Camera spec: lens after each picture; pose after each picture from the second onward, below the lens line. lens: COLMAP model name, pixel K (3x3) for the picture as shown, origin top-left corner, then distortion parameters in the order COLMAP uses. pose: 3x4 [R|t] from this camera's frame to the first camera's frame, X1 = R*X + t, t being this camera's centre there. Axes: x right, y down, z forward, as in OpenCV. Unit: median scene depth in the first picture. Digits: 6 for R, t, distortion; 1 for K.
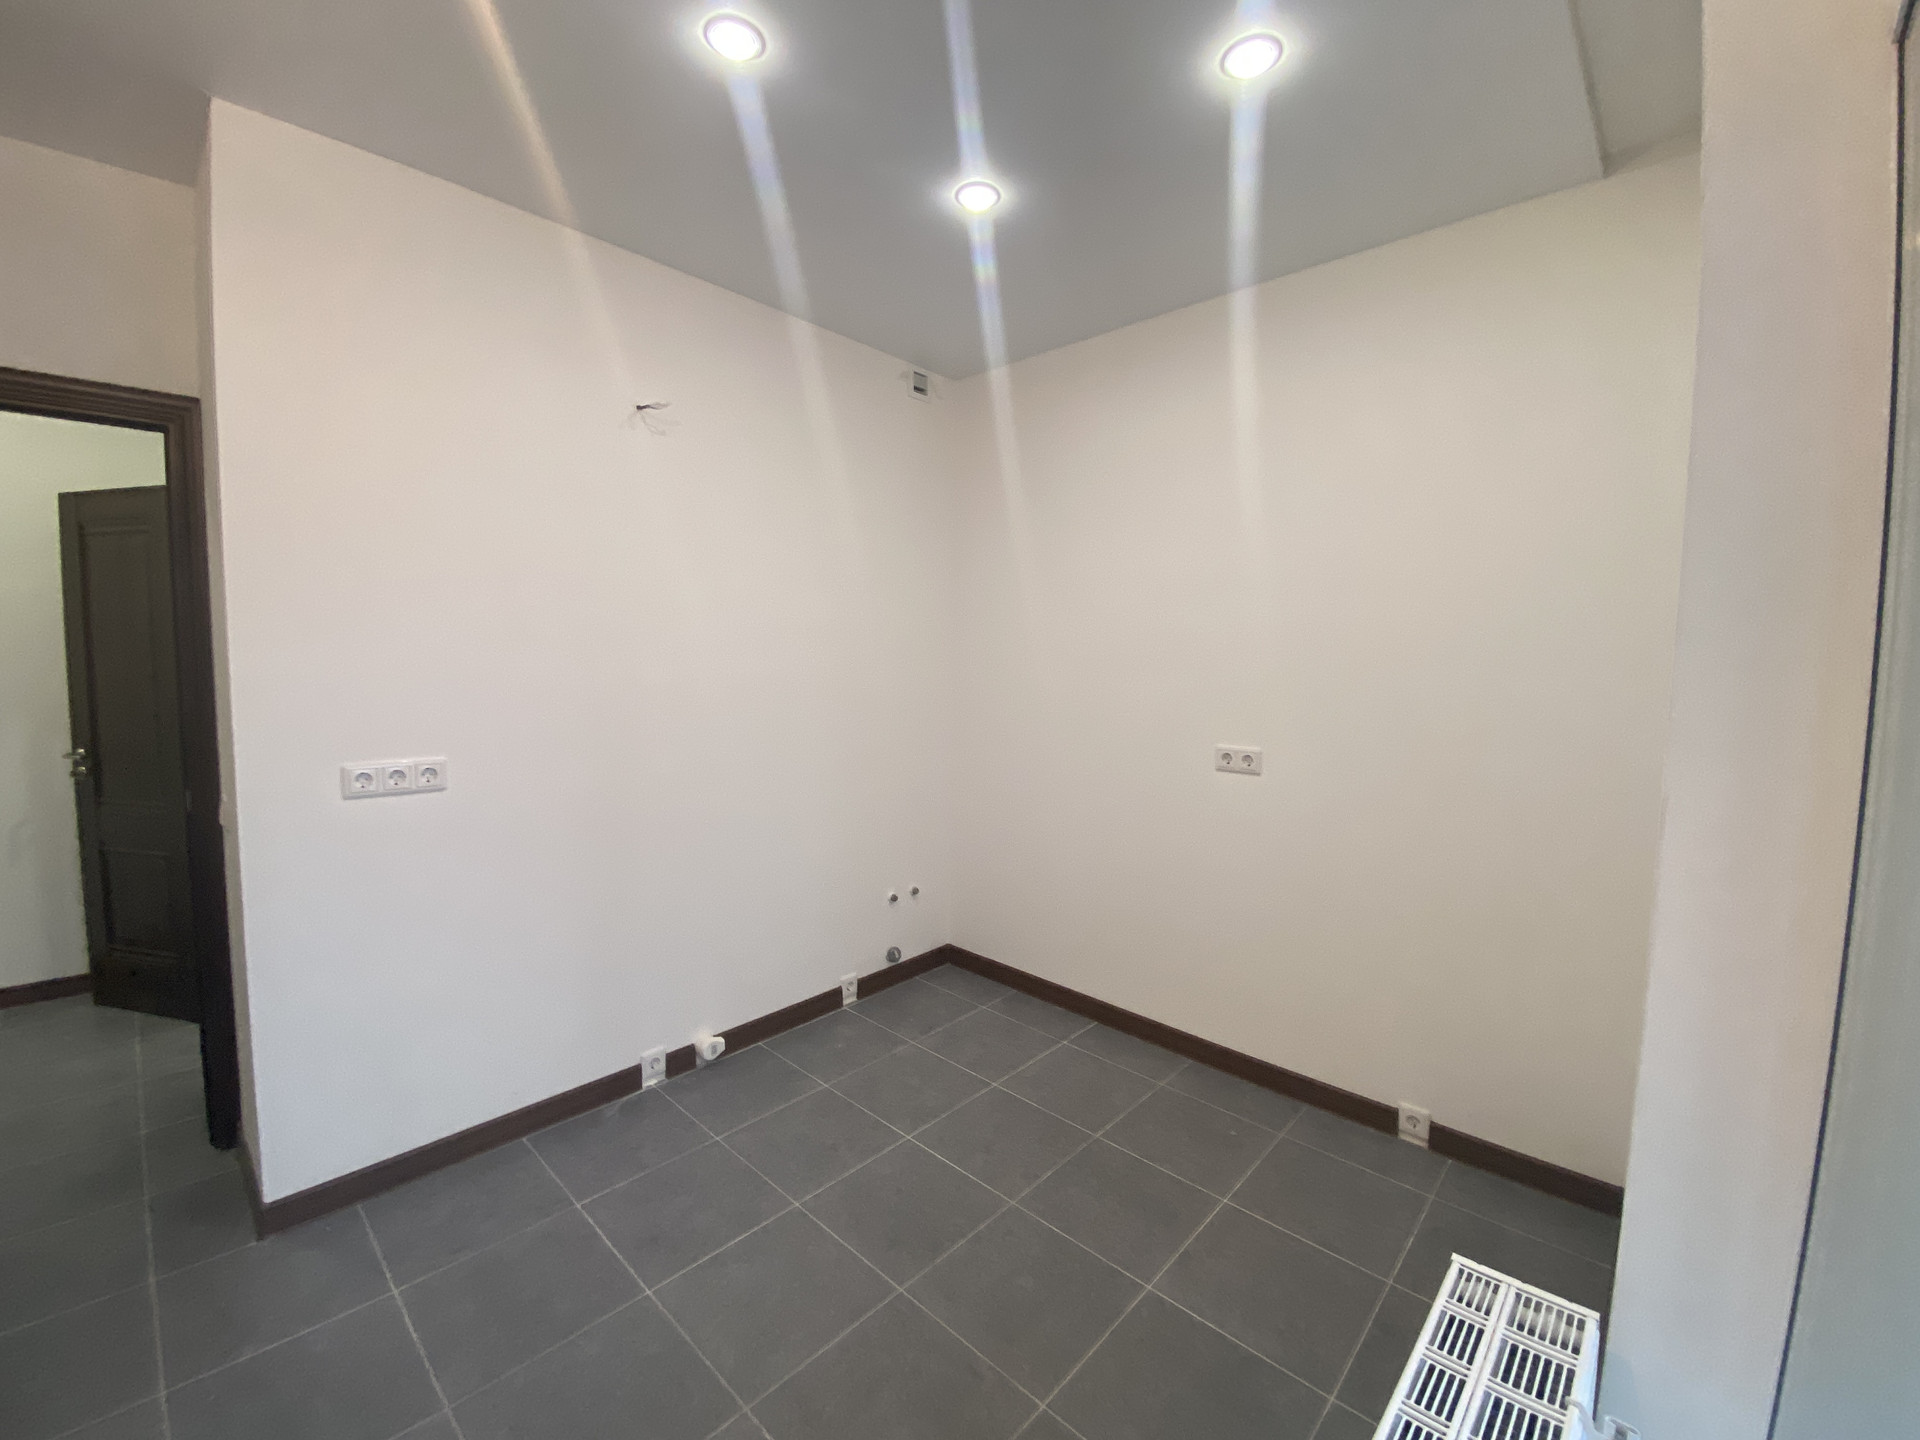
lens RADIAL K [[780.7, 0, 959.1], [0, 780.7, 713.5], [0, 0, 1]] dist [-0.006368, -0.009369]
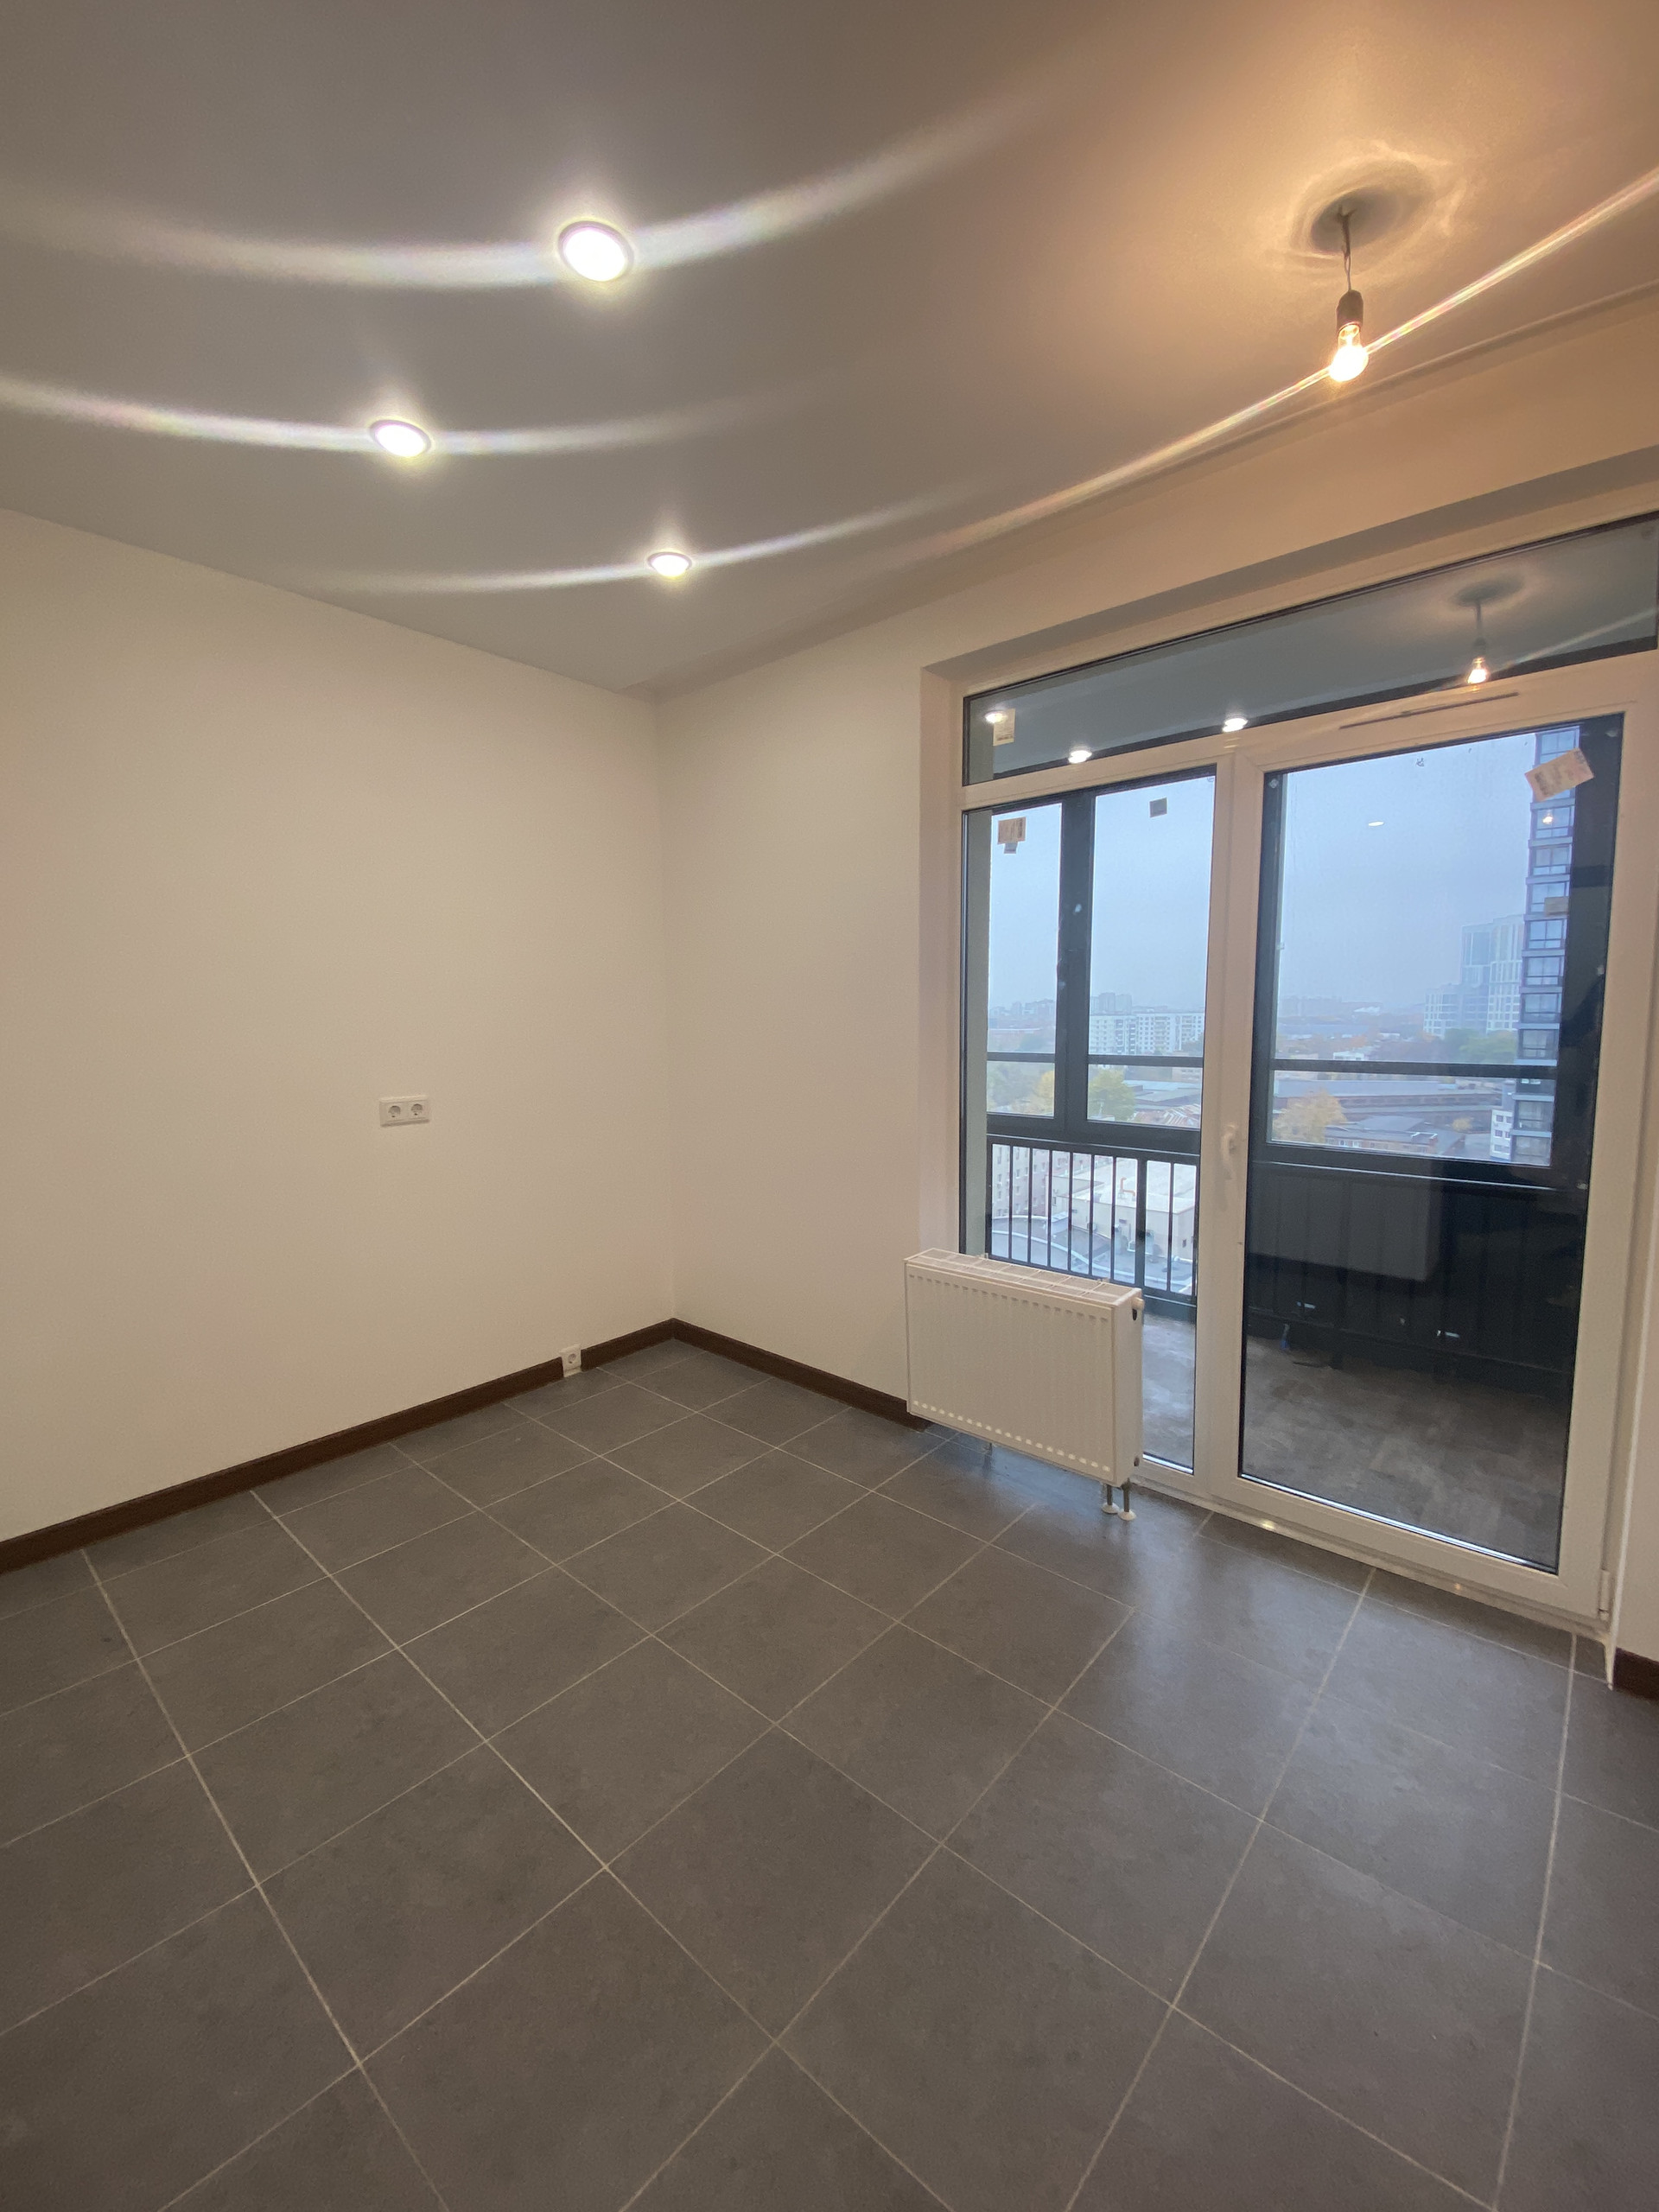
lens RADIAL K [[899.4, 0, 843.3], [0, 899.4, 1101.5], [0, 0, 1]] dist [-0.006368, -0.009369]
pose [[-0.040097, -0.119608, 0.992011, -1.033465], [0.082978, 0.988982, 0.122597, -0.058564], [-0.995744, 0.087230, -0.029730, 0.646311]]
